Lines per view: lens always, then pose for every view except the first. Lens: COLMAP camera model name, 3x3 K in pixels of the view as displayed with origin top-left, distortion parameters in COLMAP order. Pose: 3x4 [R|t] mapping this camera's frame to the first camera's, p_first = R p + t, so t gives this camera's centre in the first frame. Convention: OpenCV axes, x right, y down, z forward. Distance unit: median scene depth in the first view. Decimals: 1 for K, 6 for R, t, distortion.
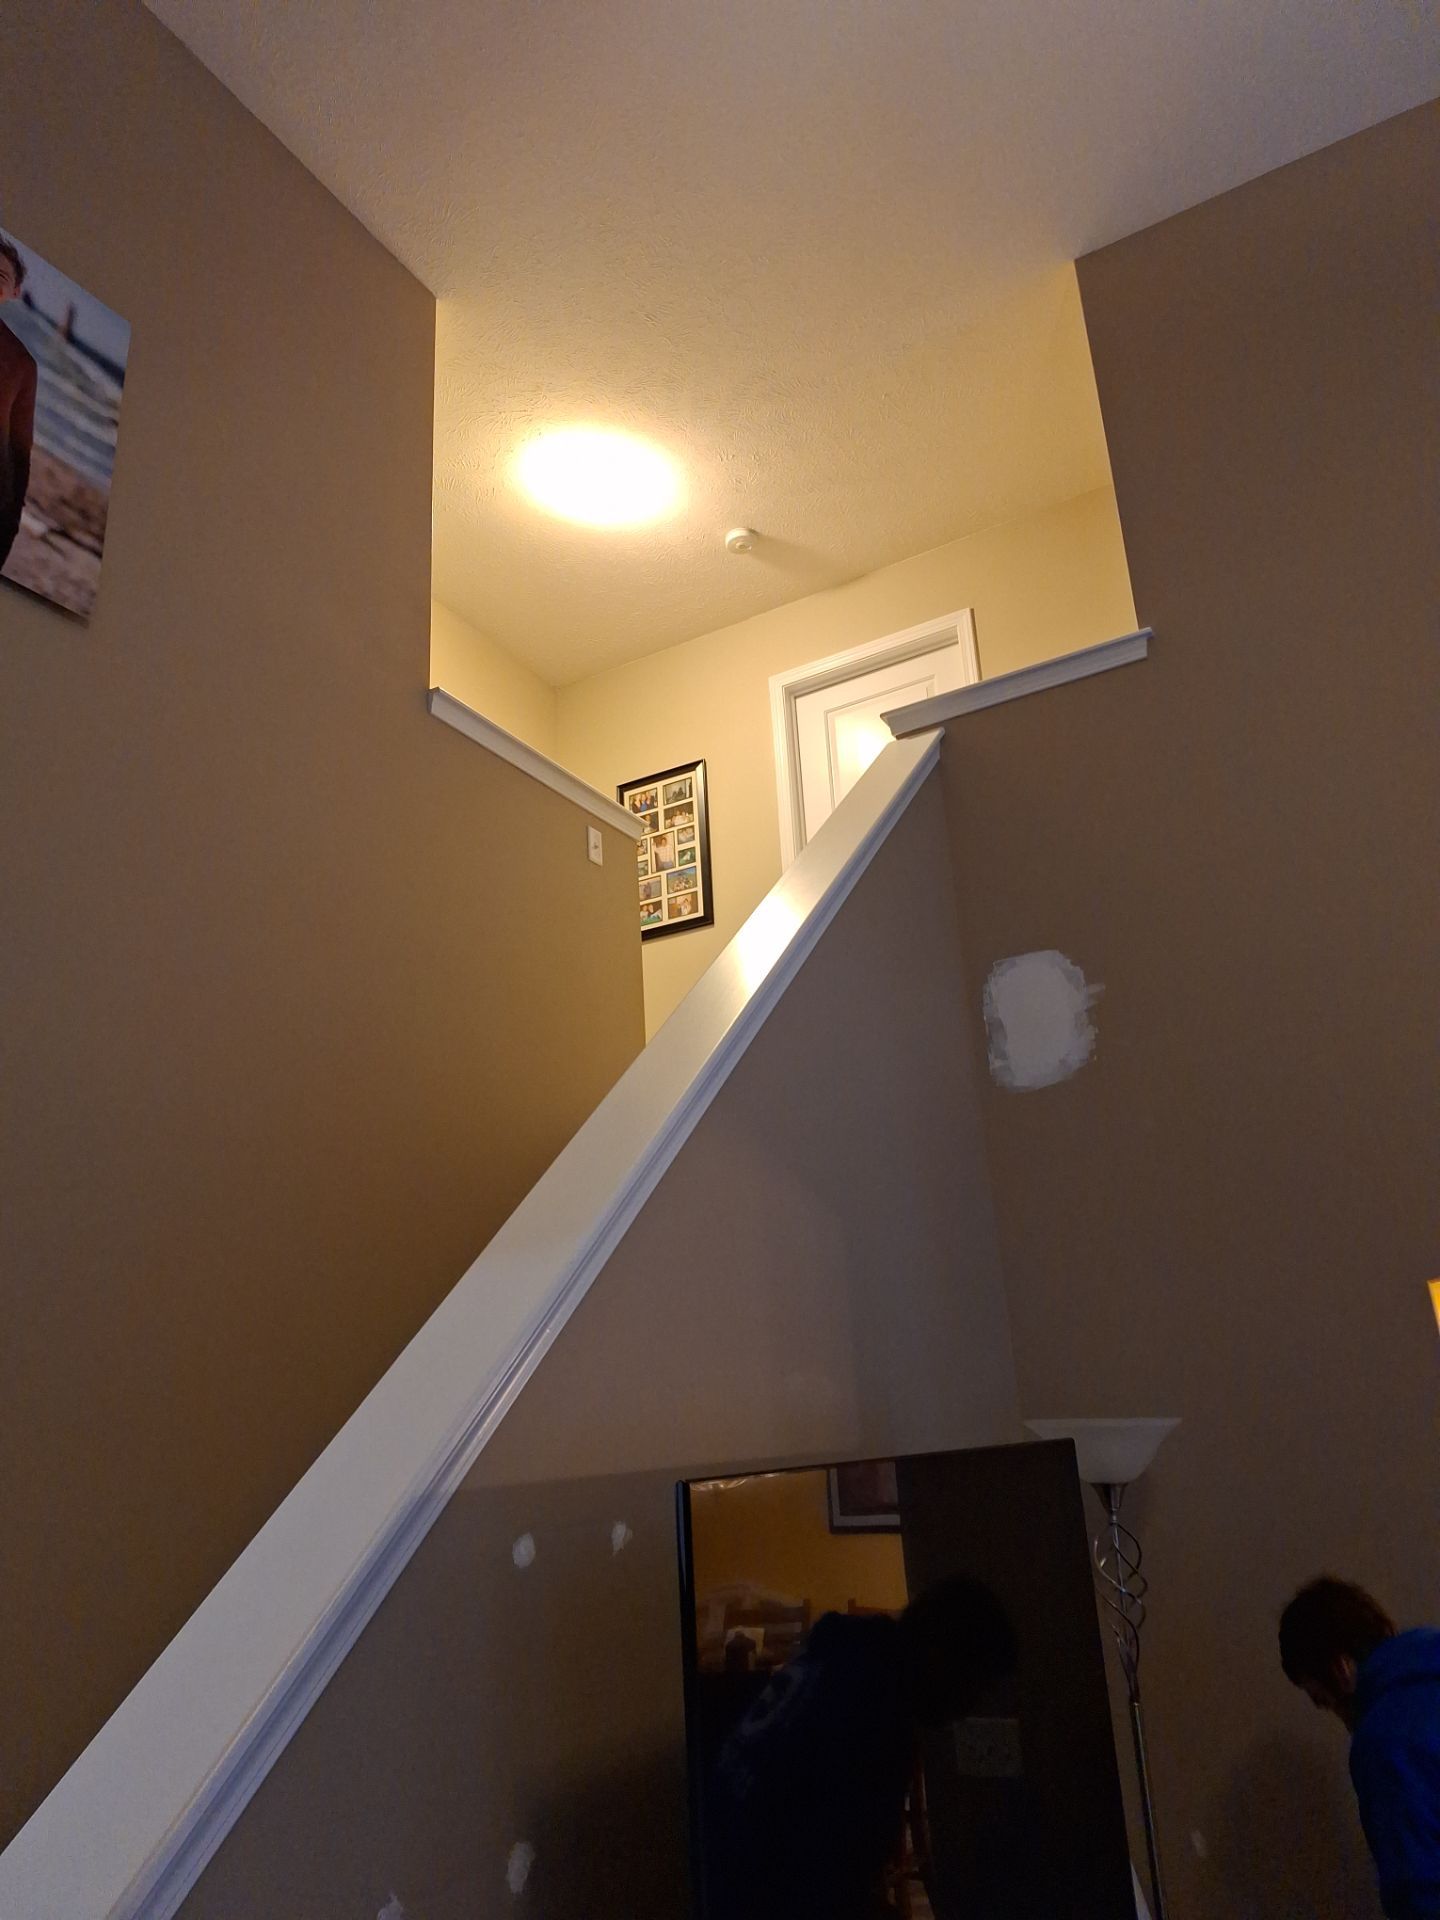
lens RADIAL K [[1331.3, 0, 711.9], [0, 1331.3, 949.5], [0, 0, 1]] dist [0.116904, -0.139746]
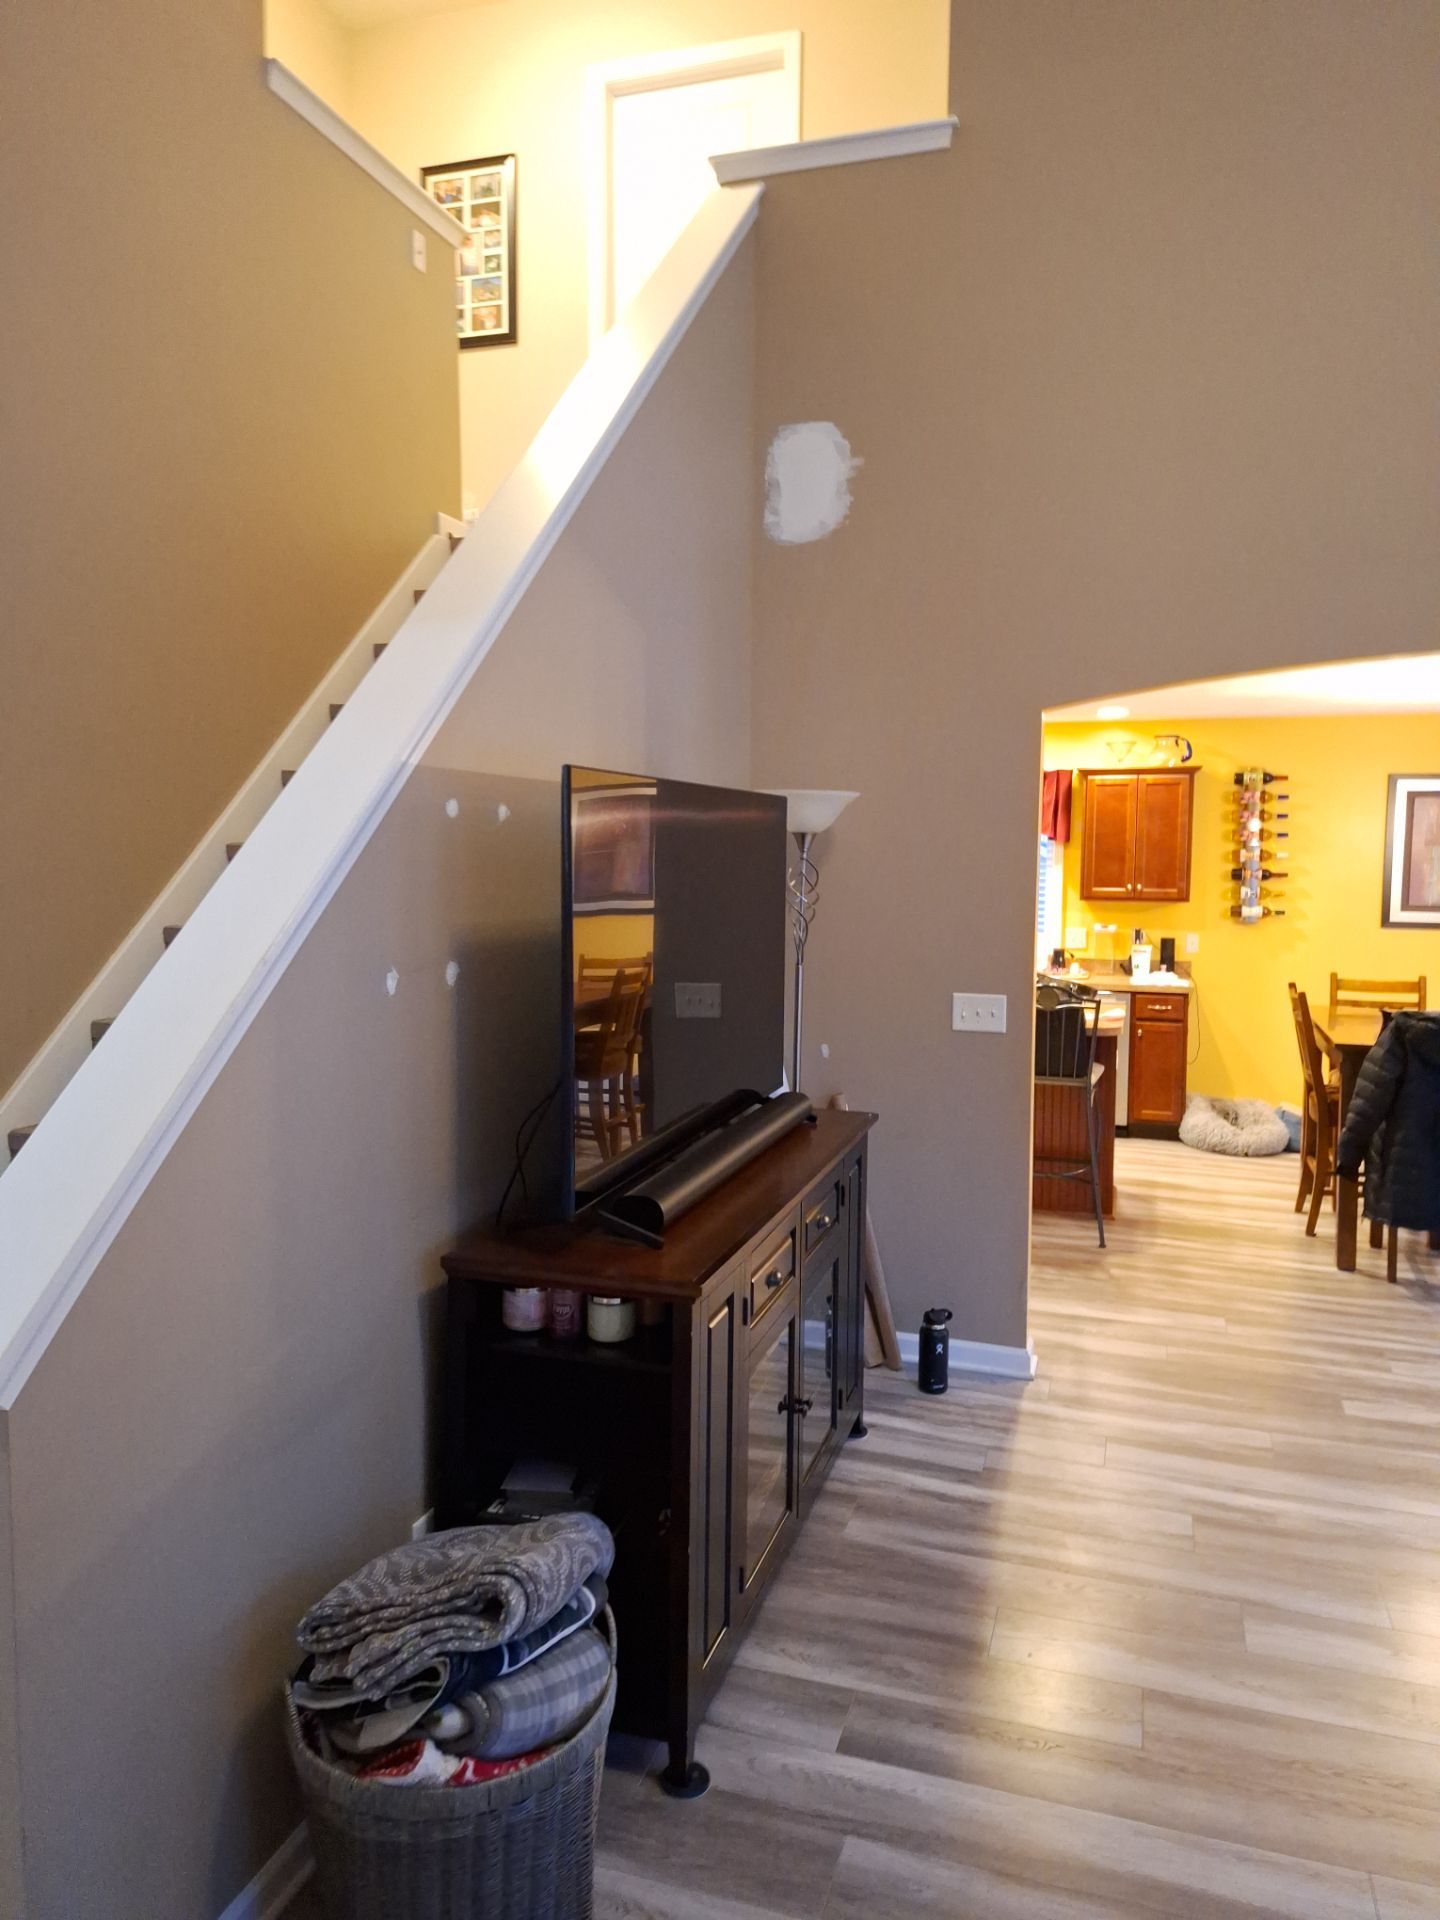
lens RADIAL K [[1331.3, 0, 711.9], [0, 1331.3, 949.5], [0, 0, 1]] dist [0.116904, -0.139746]
pose [[0.977948, 0.043936, 0.204175, -0.064348], [-0.121865, 0.913980, 0.387026, -0.021589], [-0.169608, -0.403373, 0.899179, -0.223812]]
